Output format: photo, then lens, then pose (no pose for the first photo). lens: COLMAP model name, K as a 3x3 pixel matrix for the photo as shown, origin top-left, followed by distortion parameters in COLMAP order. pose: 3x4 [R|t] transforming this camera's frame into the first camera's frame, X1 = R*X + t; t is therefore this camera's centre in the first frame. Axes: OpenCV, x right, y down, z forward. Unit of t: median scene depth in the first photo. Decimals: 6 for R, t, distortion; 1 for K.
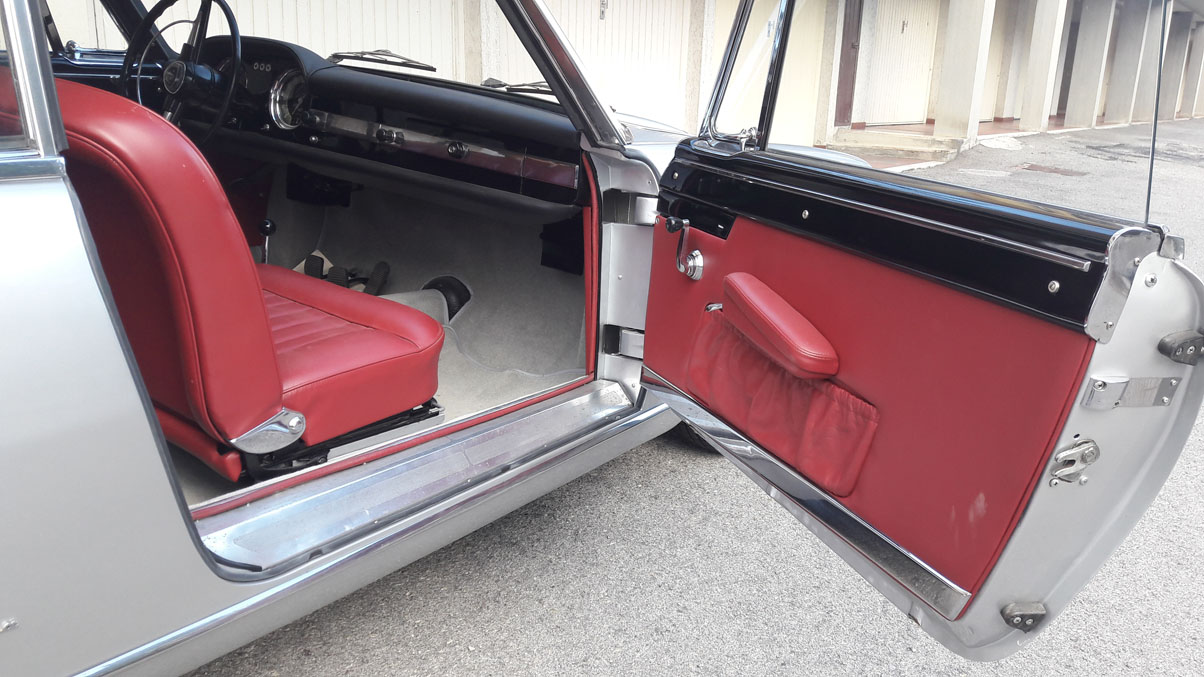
lens RADIAL K [[954.6, 0, 606.5], [0, 954.6, 333.9], [0, 0, 1]] dist [-0.008759, -0.007906]
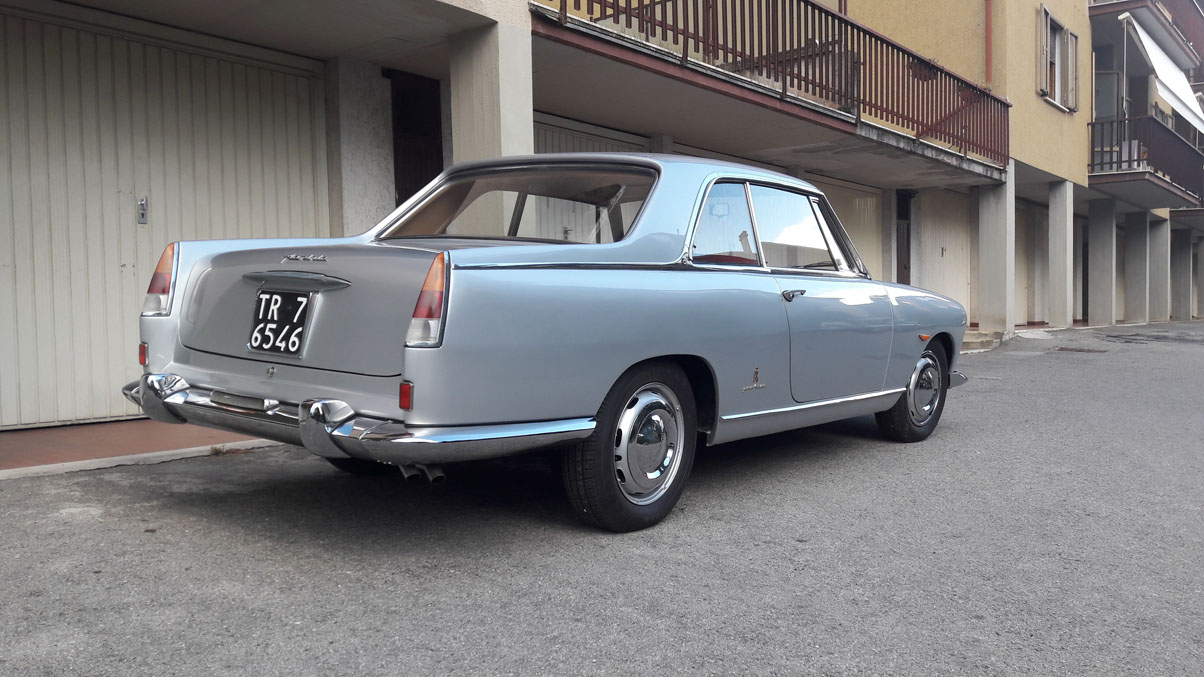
lens RADIAL K [[954.6, 0, 598.7], [0, 954.6, 348.0], [0, 0, 1]] dist [-0.008759, -0.007906]
pose [[0.997662, -0.048906, -0.047739, -0.085056], [0.036248, 0.970824, -0.237036, 0.080335], [0.057939, 0.234751, 0.970327, -0.210515]]
